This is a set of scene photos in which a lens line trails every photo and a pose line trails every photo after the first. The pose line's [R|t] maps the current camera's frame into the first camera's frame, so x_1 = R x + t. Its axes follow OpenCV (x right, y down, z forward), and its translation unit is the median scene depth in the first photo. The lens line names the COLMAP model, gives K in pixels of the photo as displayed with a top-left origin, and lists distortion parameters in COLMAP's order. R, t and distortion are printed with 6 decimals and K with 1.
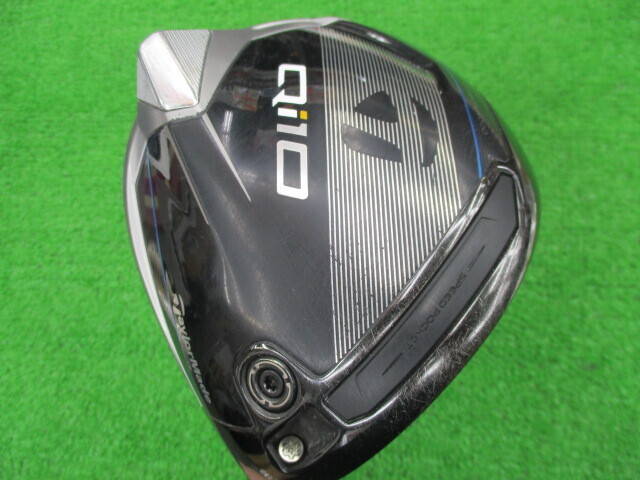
lens RADIAL K [[579.6, 0, 284.9], [0, 579.6, 240.3], [0, 0, 1]] dist [-0.035417, 0.012807]
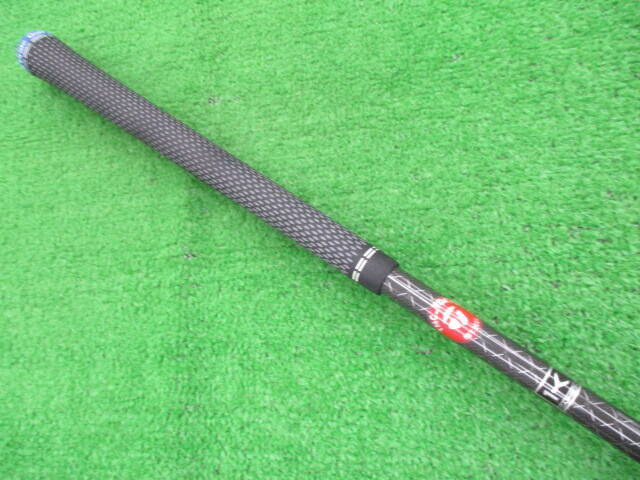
lens RADIAL K [[579.6, 0, 284.9], [0, 579.6, 240.3], [0, 0, 1]] dist [-0.035417, 0.012807]
pose [[0.988701, -0.088268, -0.121153, 0.402084], [0.085507, 0.995949, -0.027810, 0.039367], [0.123117, 0.017136, 0.992244, 0.007567]]
